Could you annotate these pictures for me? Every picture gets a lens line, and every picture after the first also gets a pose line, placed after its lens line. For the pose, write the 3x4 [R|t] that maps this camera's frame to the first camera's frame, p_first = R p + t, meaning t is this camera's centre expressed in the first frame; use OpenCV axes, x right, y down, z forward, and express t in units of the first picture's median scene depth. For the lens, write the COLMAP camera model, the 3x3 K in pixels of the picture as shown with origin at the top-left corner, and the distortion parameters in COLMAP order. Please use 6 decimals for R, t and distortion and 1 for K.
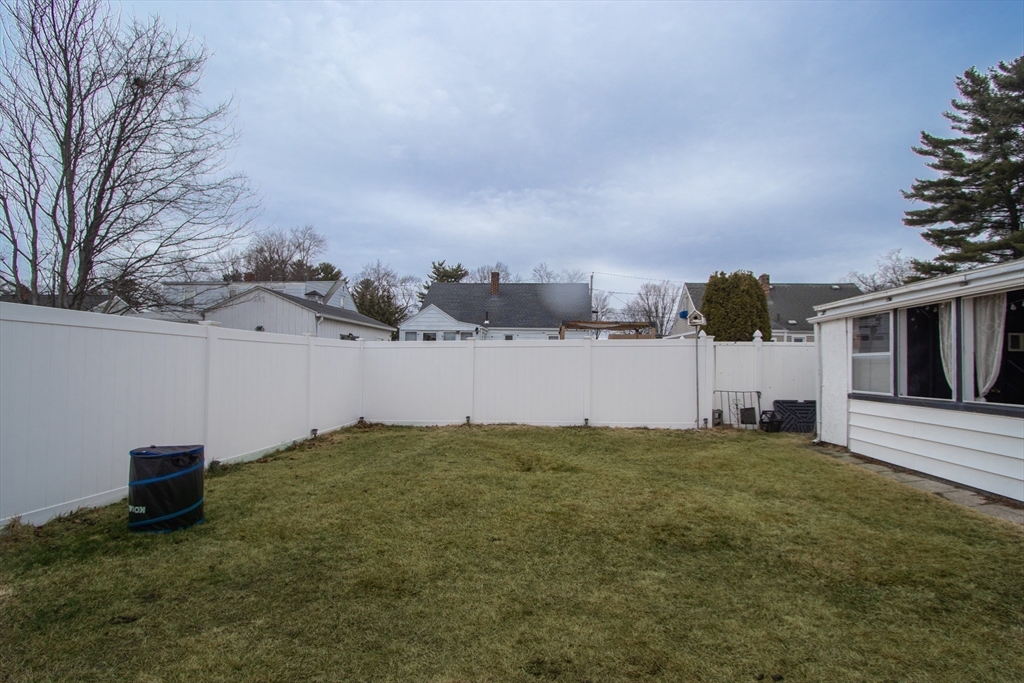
lens RADIAL K [[490.7, 0, 514.2], [0, 490.7, 358.7], [0, 0, 1]] dist [-0.015419, 0.000679]
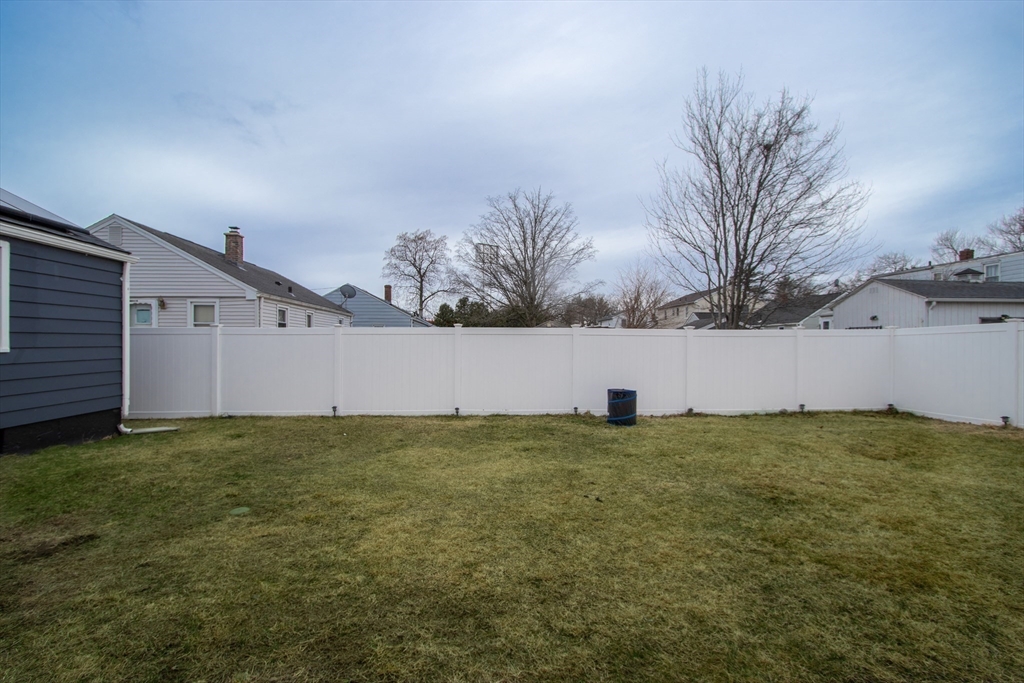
lens RADIAL K [[476.4, 0, 487.4], [0, 476.4, 345.5], [0, 0, 1]] dist [-0.016596, 0.000273]
pose [[0.117571, -0.010046, -0.993014, 0.334484], [0.009361, 0.999916, -0.009007, -0.000637], [0.993020, -0.008237, 0.117655, 0.035827]]
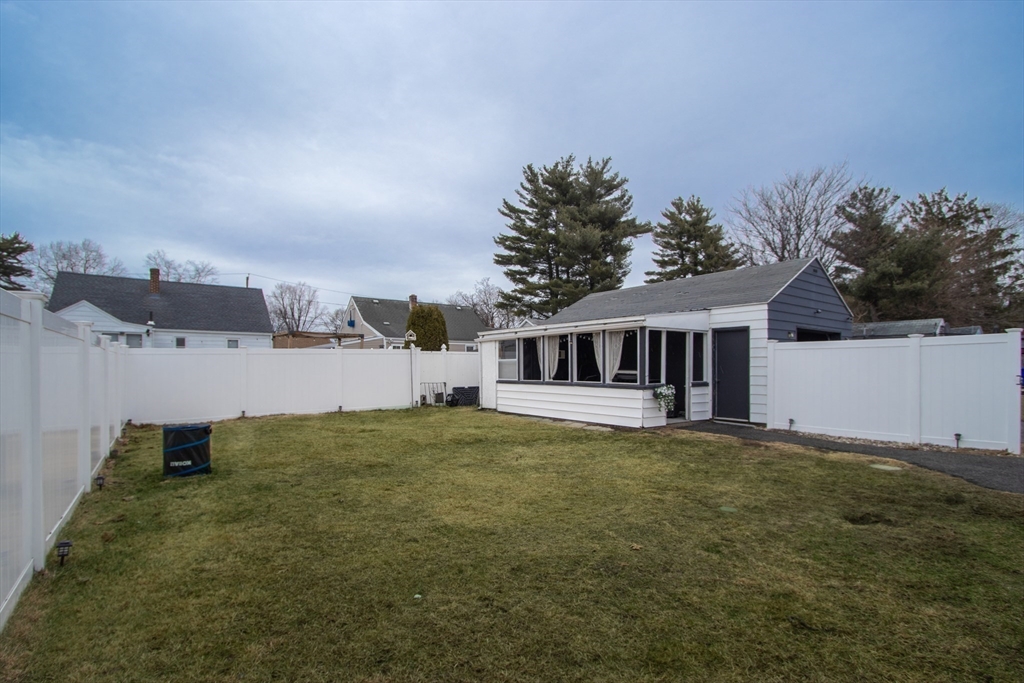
lens RADIAL K [[500.2, 0, 509.8], [0, 500.2, 364.8], [0, 0, 1]] dist [-0.023473, 0.000596]
pose [[0.746264, -0.011412, 0.665552, -0.245380], [0.004711, 0.999919, 0.011863, -0.005290], [-0.665634, -0.005717, 0.746257, -0.208569]]
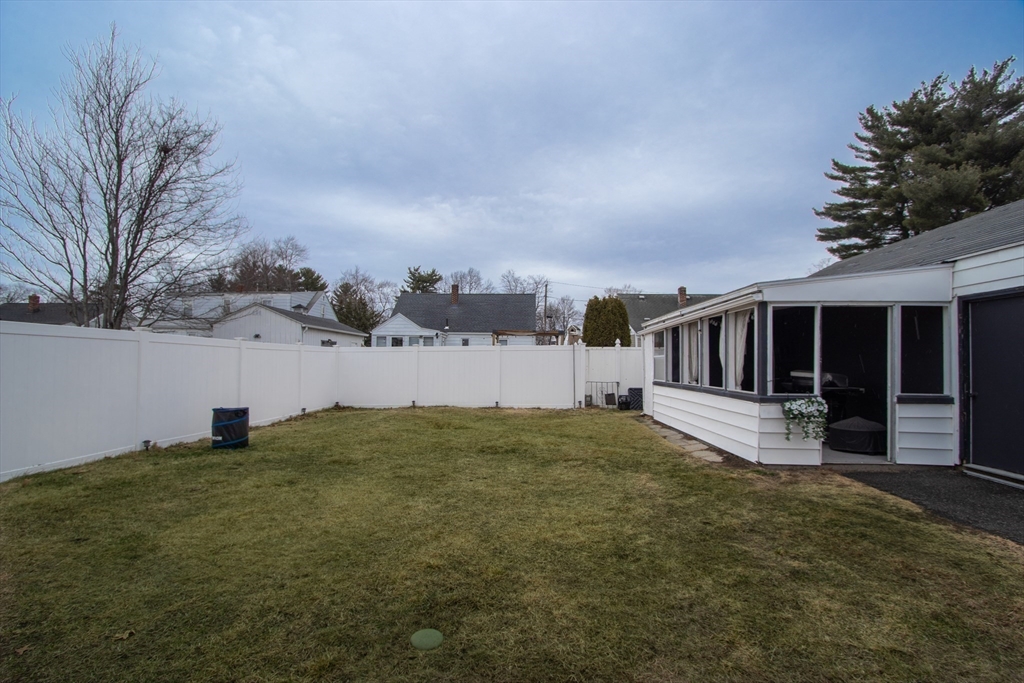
lens RADIAL K [[483.3, 0, 506.1], [0, 483.3, 355.4], [0, 0, 1]] dist [-0.017474, 0.001786]
pose [[0.999646, -0.003778, 0.026334, 0.078170], [0.003939, 0.999974, -0.006060, -0.001530], [-0.026310, 0.006162, 0.999635, -0.224692]]
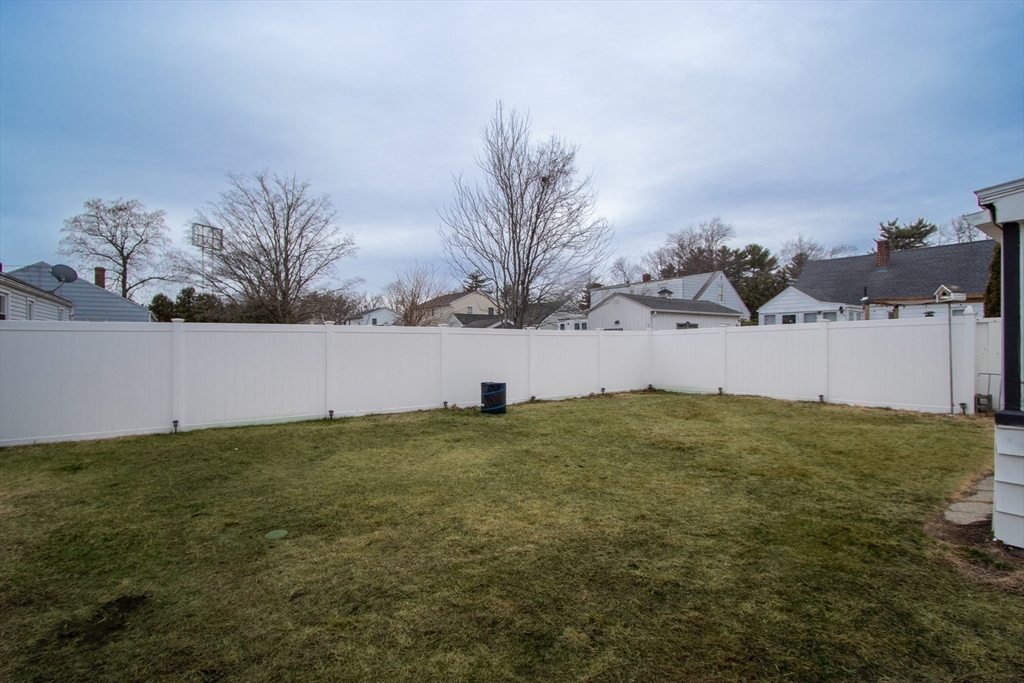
lens RADIAL K [[489.2, 0, 496.7], [0, 489.2, 338.1], [0, 0, 1]] dist [-0.019726, 0.000009]
pose [[0.625847, -0.023390, -0.779595, 0.305993], [0.018355, 0.999715, -0.015260, -0.001018], [0.779730, -0.004759, 0.626098, -0.133503]]
